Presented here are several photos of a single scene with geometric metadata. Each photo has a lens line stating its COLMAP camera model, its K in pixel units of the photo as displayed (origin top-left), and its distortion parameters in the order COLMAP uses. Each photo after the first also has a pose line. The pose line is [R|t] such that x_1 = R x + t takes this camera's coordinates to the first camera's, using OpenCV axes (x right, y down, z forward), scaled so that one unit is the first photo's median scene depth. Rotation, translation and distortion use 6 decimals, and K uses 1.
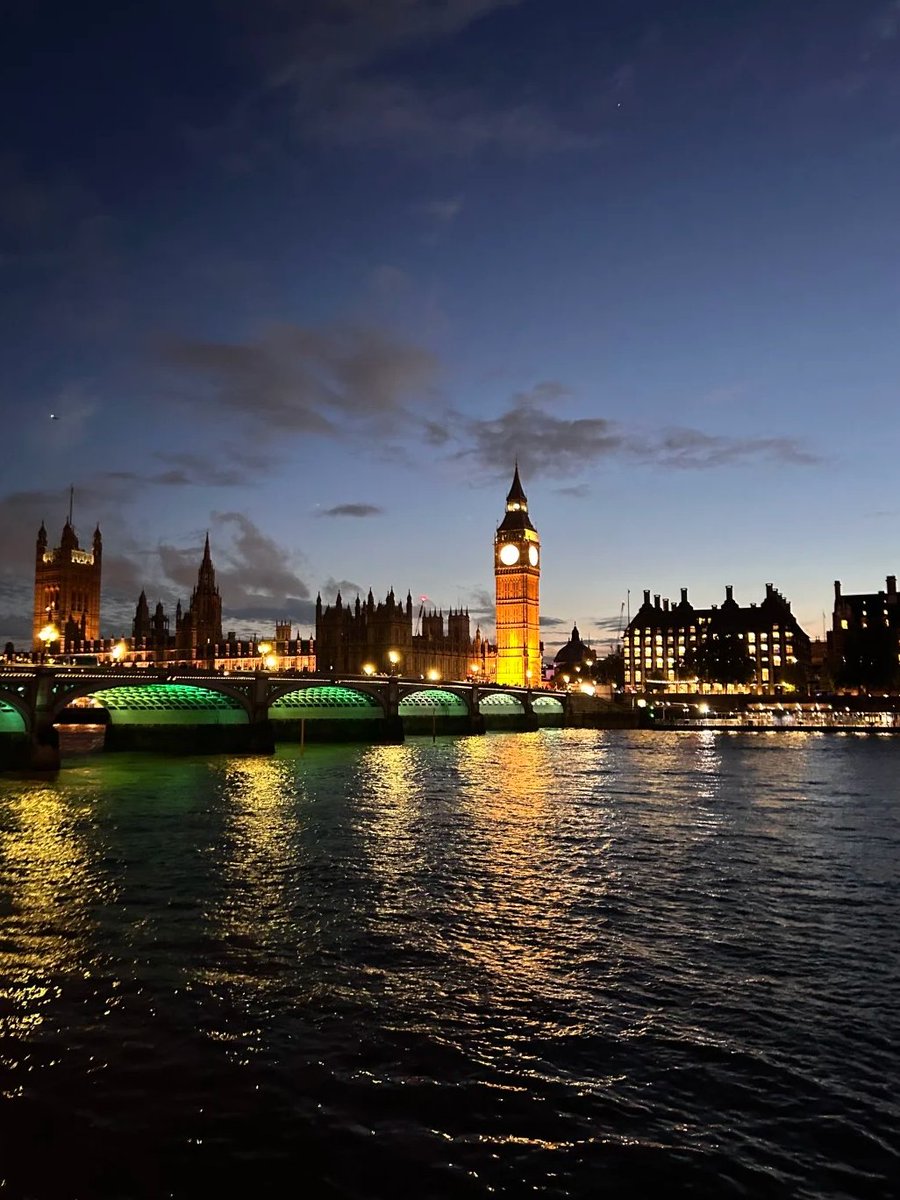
lens RADIAL K [[914.8, 0, 482.4], [0, 914.8, 603.6], [0, 0, 1]] dist [0.001769, -0.000991]
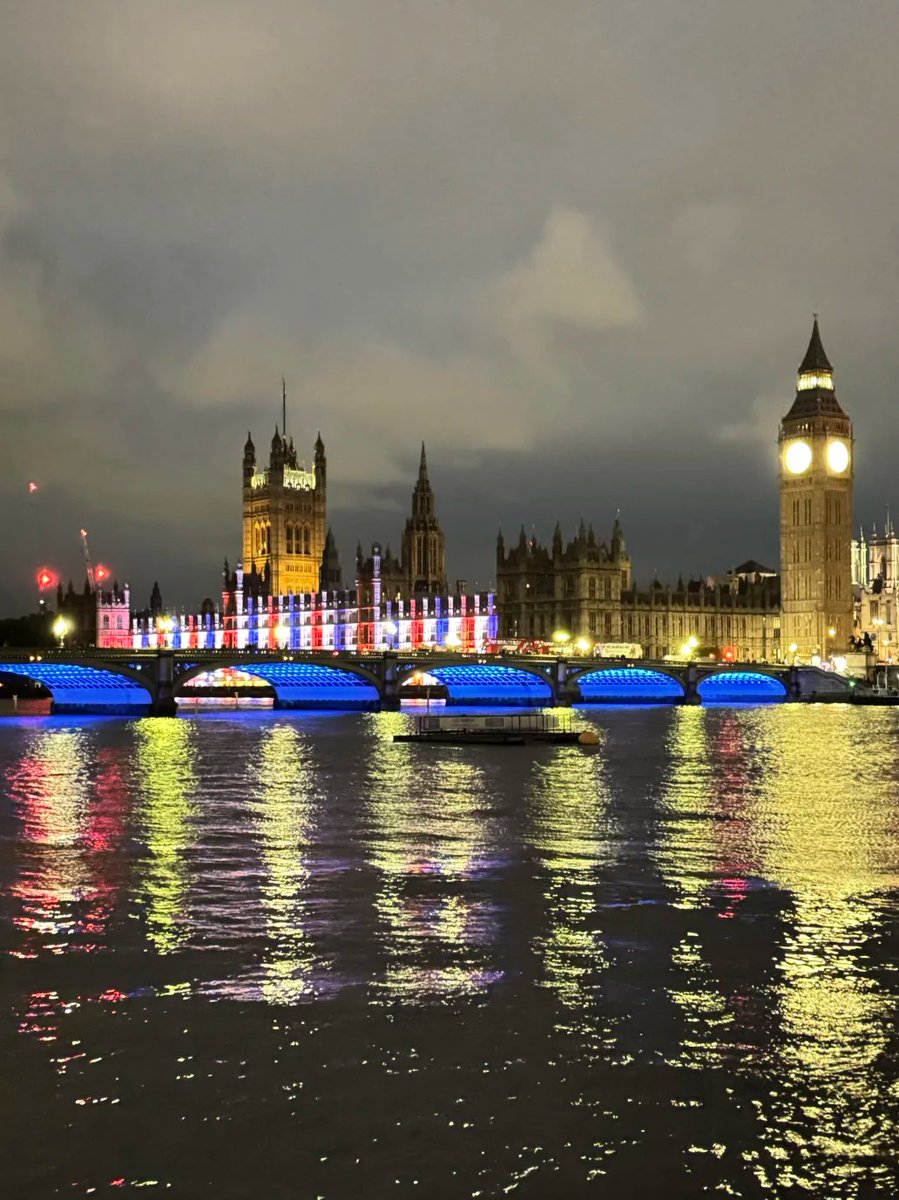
lens RADIAL K [[1548.4, 0, 449.5], [0, 1548.4, 600.0], [0, 0, 1]] dist [0.109290, -0.010148]
pose [[0.920436, -0.019725, -0.390396, 0.150989], [0.042099, 0.997919, 0.048837, -0.010168], [0.388620, -0.061387, 0.919351, -0.085155]]
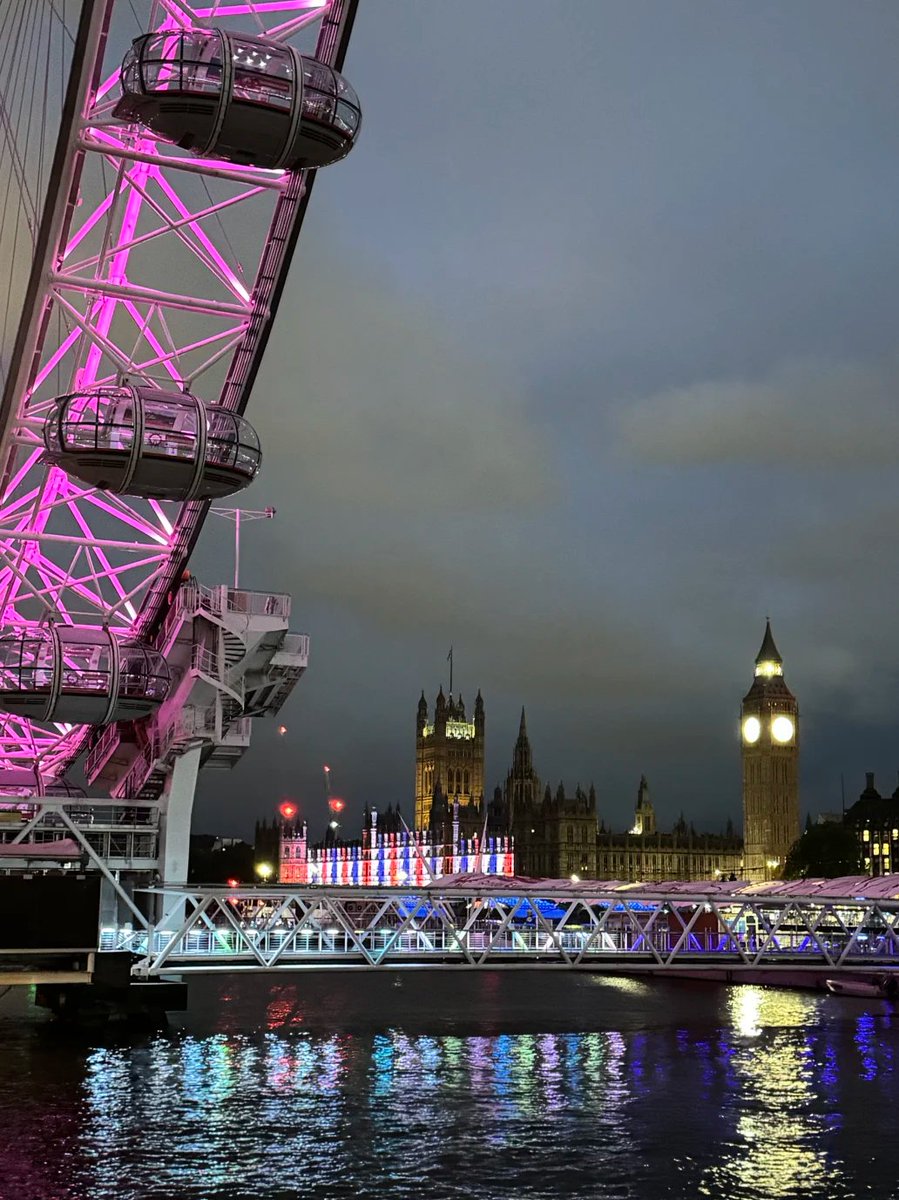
lens RADIAL K [[1548.4, 0, 449.5], [0, 1548.4, 600.0], [0, 0, 1]] dist [0.109290, -0.010148]
pose [[0.821806, -0.095734, -0.561666, 0.392206], [0.046469, 0.993761, -0.101391, -0.025325], [0.567869, 0.057224, 0.821128, -0.209955]]
